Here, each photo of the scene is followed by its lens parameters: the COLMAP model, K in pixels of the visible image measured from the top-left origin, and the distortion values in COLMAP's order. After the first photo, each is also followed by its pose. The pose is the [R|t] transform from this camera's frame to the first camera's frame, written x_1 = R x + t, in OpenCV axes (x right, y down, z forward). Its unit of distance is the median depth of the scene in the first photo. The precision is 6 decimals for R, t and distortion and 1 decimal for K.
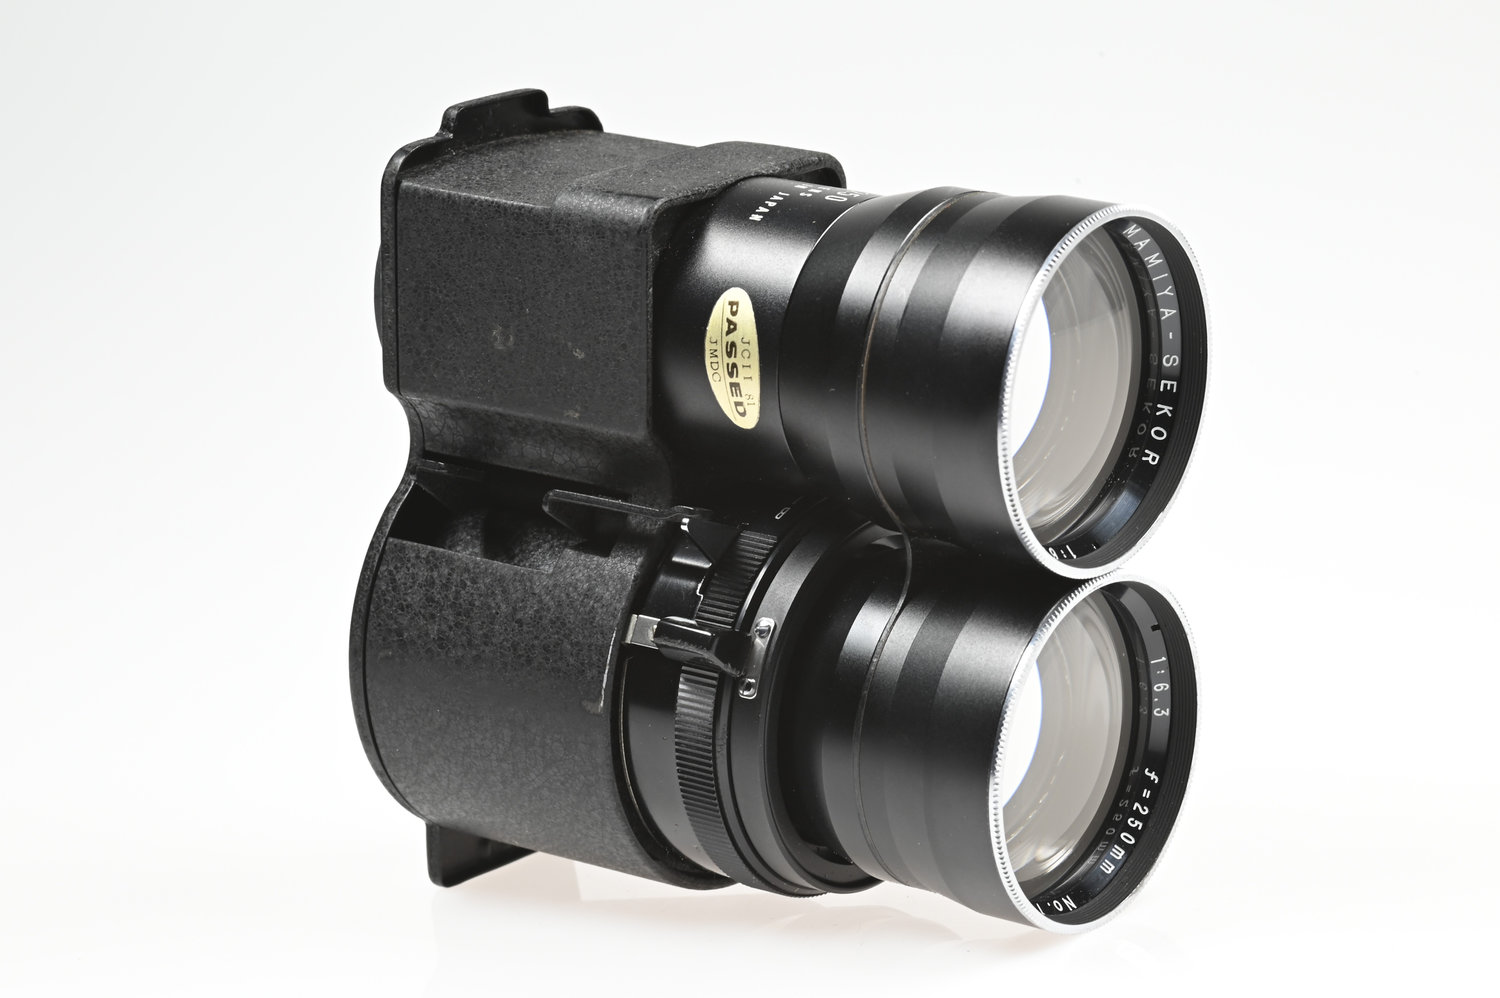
lens RADIAL K [[4532.1, 0, 750.0], [0, 4532.1, 499.0], [0, 0, 1]] dist [0.074380, 0.410150]
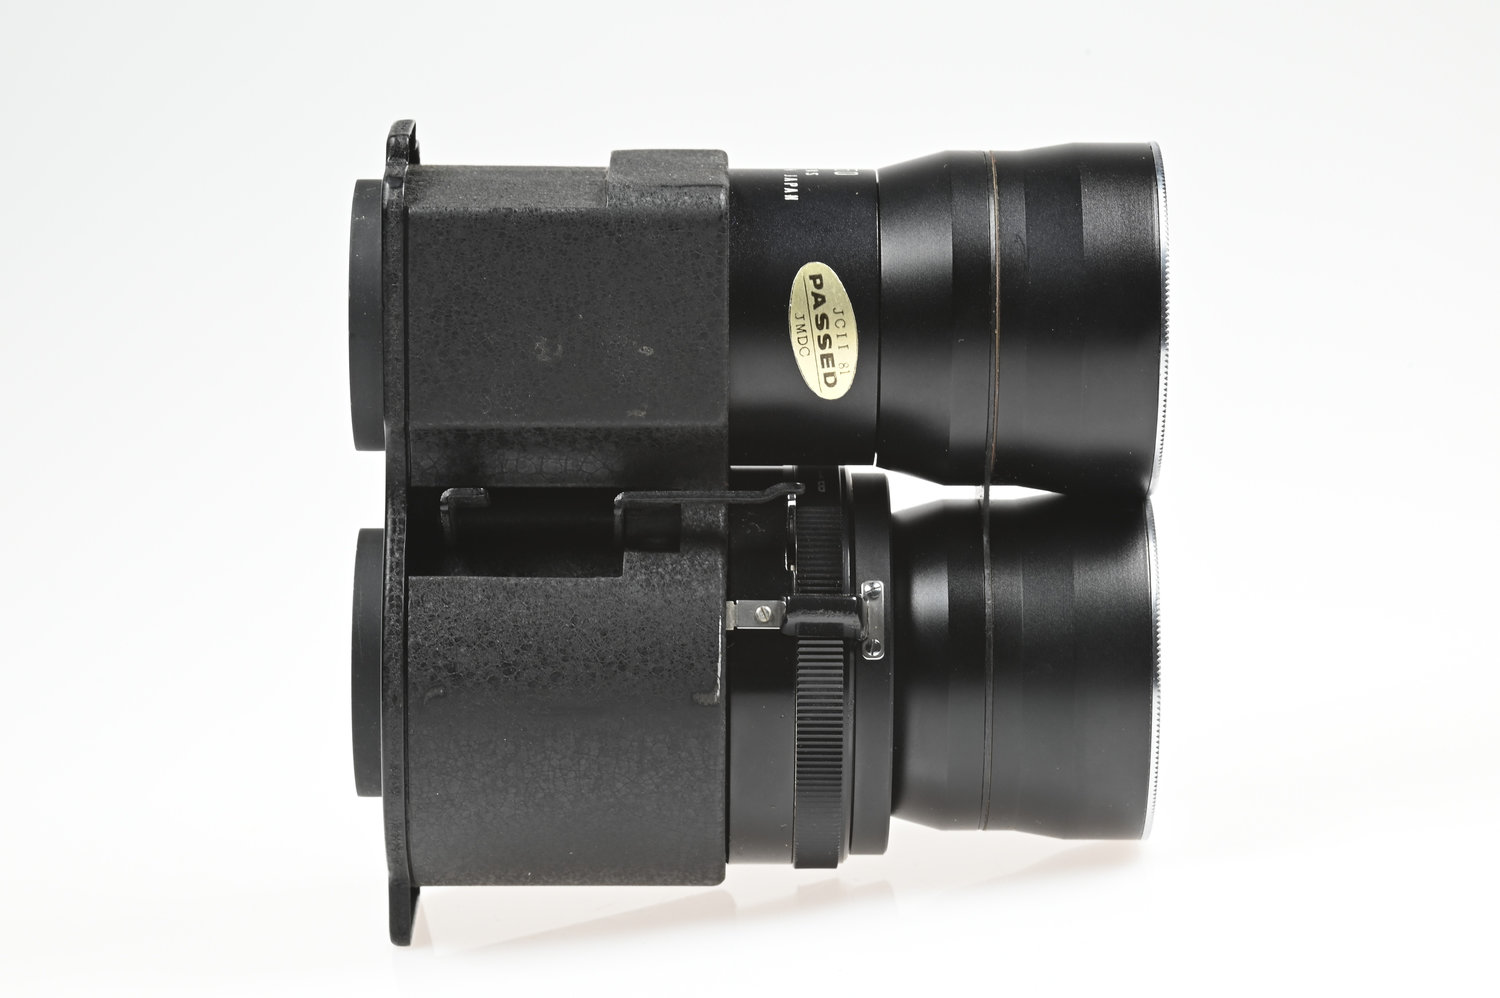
lens RADIAL K [[4532.1, 0, 750.0], [0, 4532.1, 499.0], [0, 0, 1]] dist [0.074380, 0.410150]
pose [[0.852980, -0.128811, 0.505800, -0.533682], [0.156998, 0.987510, -0.013273, 0.017320], [-0.497772, 0.090731, 0.862549, 0.128492]]
